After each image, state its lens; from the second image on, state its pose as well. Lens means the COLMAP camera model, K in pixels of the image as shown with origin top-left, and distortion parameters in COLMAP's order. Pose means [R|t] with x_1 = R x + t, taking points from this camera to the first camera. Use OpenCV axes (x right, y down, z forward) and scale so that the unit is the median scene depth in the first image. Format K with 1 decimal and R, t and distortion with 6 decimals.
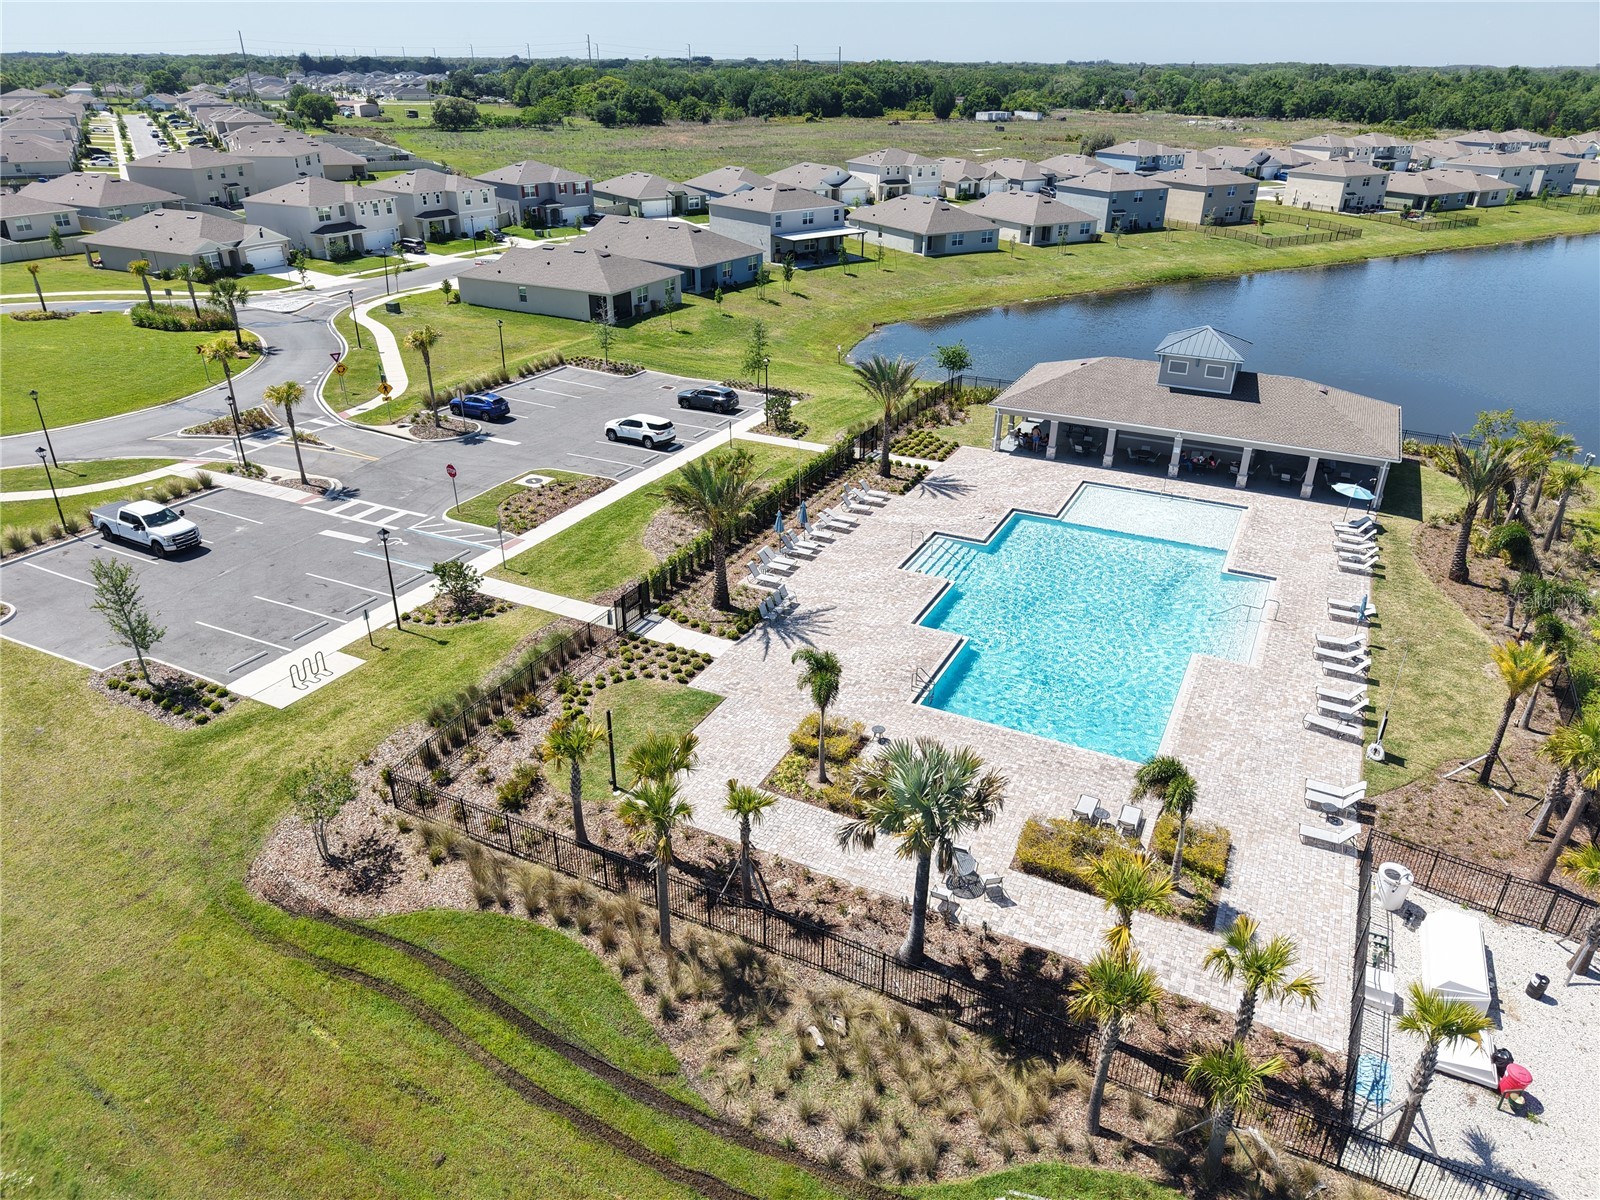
lens RADIAL K [[1071.1, 0, 796.9], [0, 1071.1, 600.8], [0, 0, 1]] dist [0.007518, -0.006264]
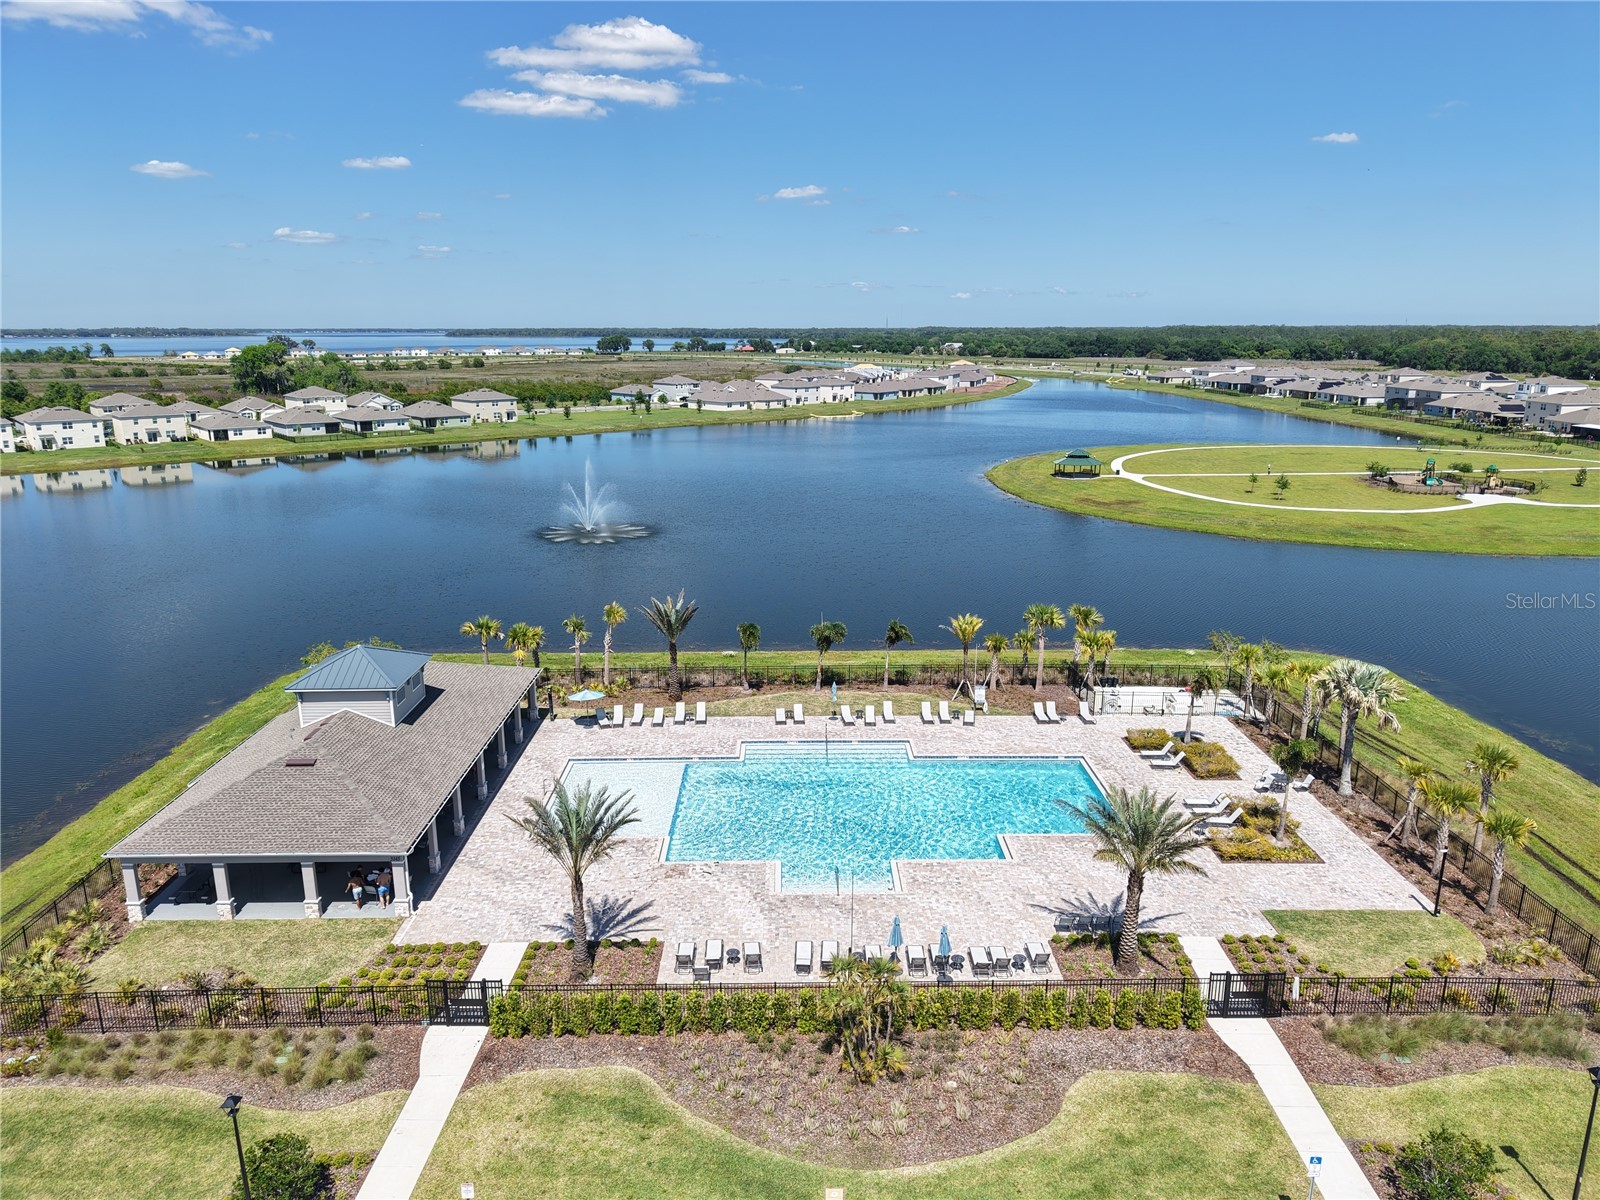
lens RADIAL K [[1071.1, 0, 796.4], [0, 1071.1, 601.0], [0, 0, 1]] dist [0.007518, -0.006264]
pose [[-0.455493, -0.236410, 0.858276, -0.683795], [0.392846, 0.811772, 0.432086, -0.778527], [-0.798874, 0.533982, -0.276884, 1.493226]]
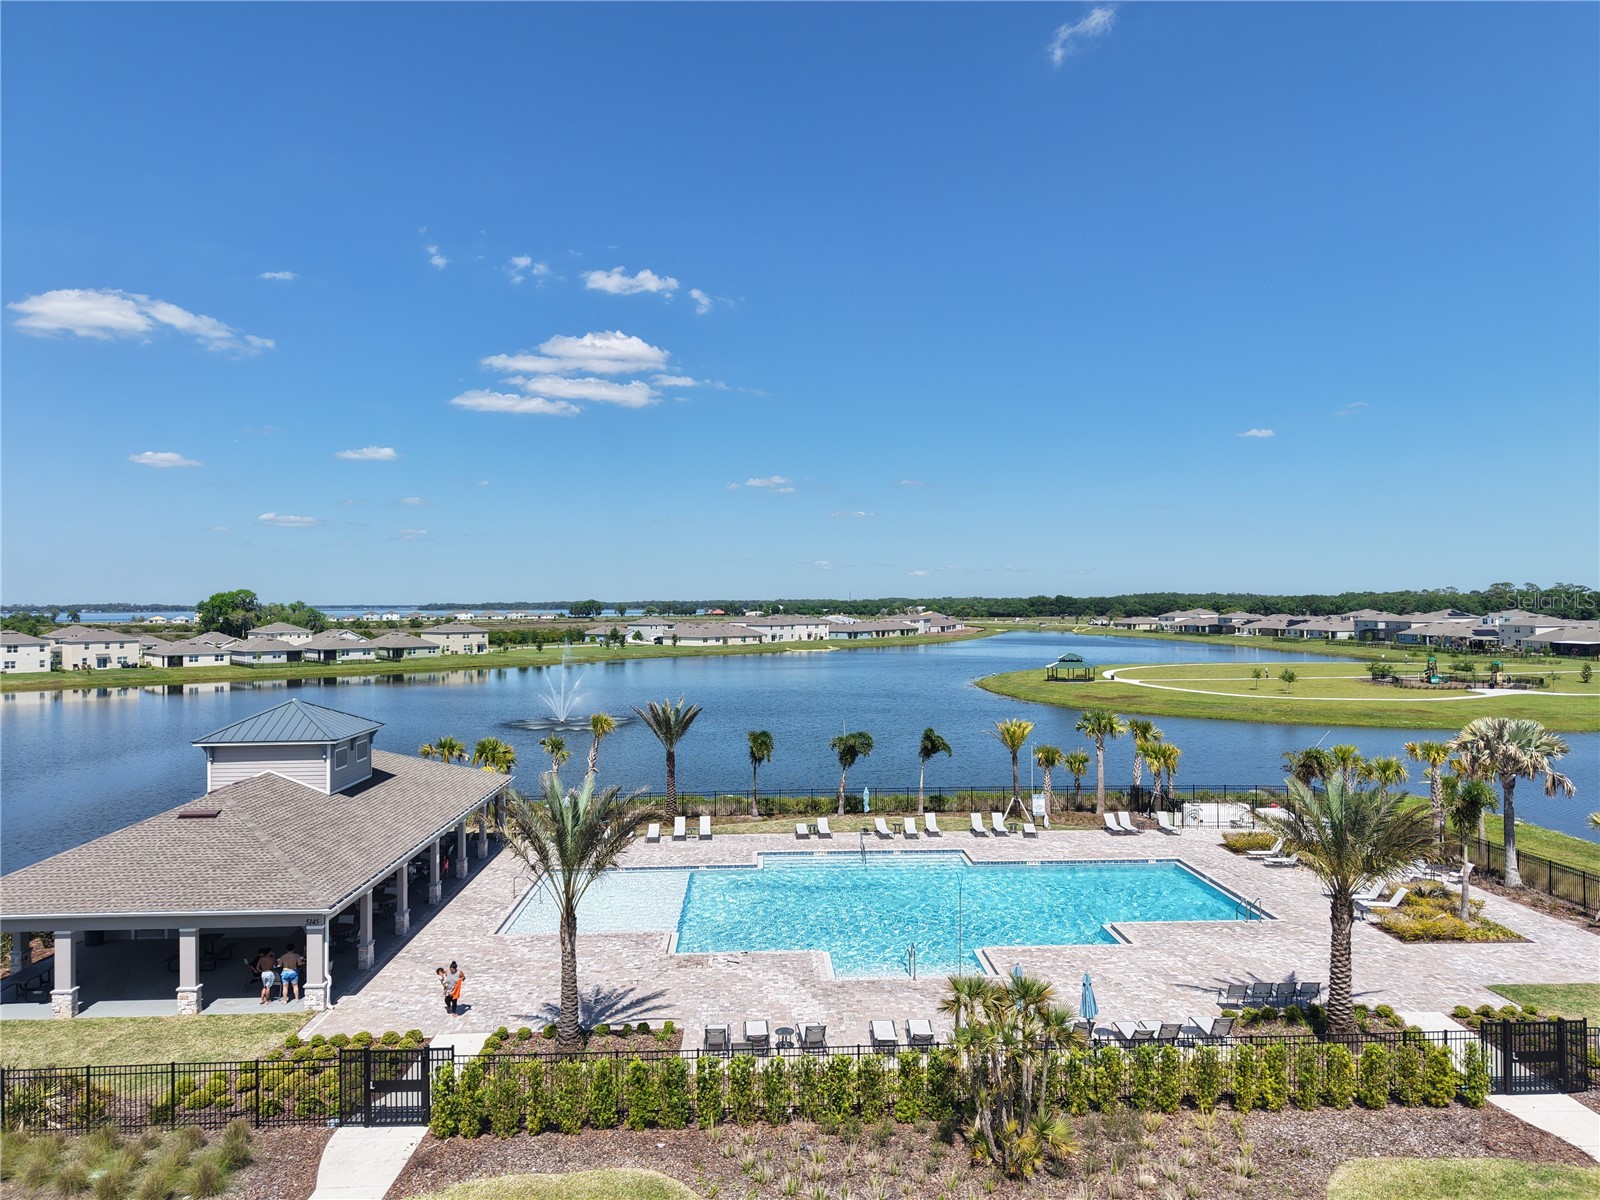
lens RADIAL K [[1071.1, 0, 794.6], [0, 1071.1, 609.0], [0, 0, 1]] dist [0.007518, -0.006264]
pose [[-0.482755, -0.018197, 0.875566, -0.499936], [0.390130, 0.890631, 0.233614, -0.525427], [-0.784057, 0.454363, -0.422857, 1.599935]]
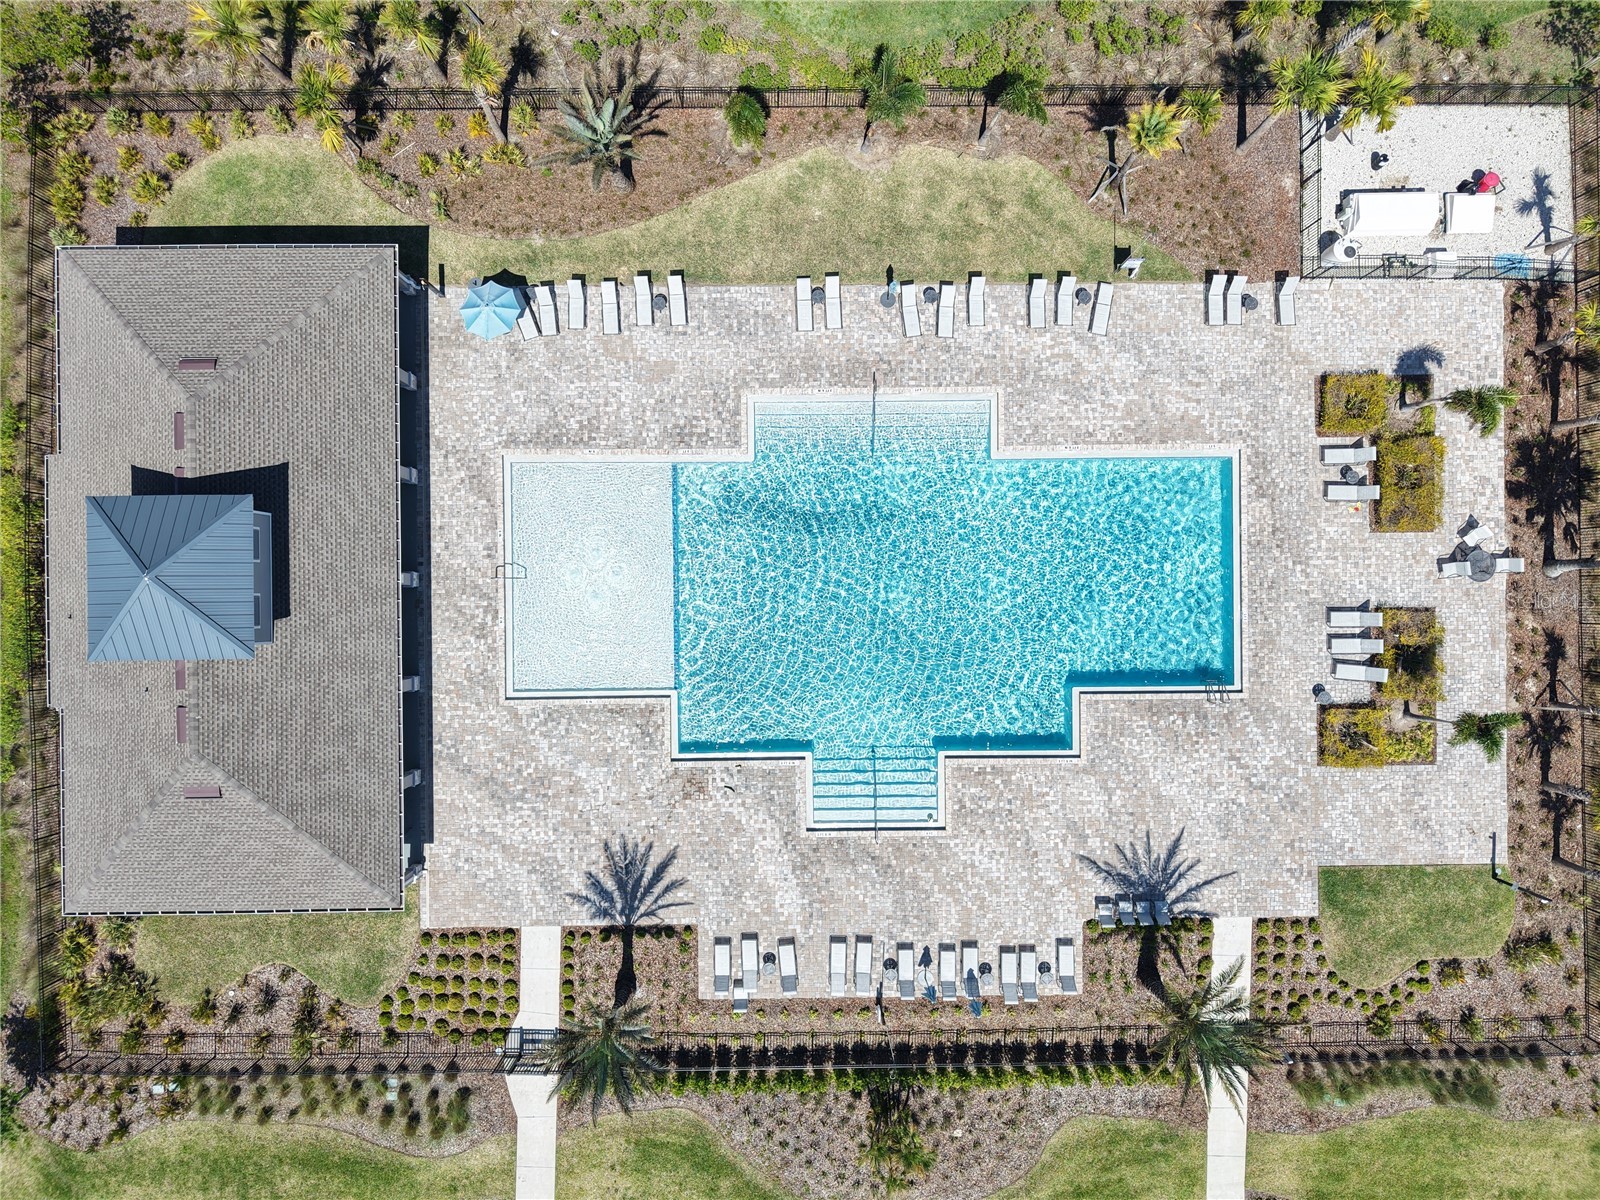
lens RADIAL K [[1071.1, 0, 801.9], [0, 1071.1, 604.8], [0, 0, 1]] dist [0.007518, -0.006264]
pose [[-0.455804, -0.889880, -0.018864, 0.382557], [0.381726, -0.214581, 0.899022, -0.926632], [-0.804070, 0.402576, 0.437497, 0.860232]]
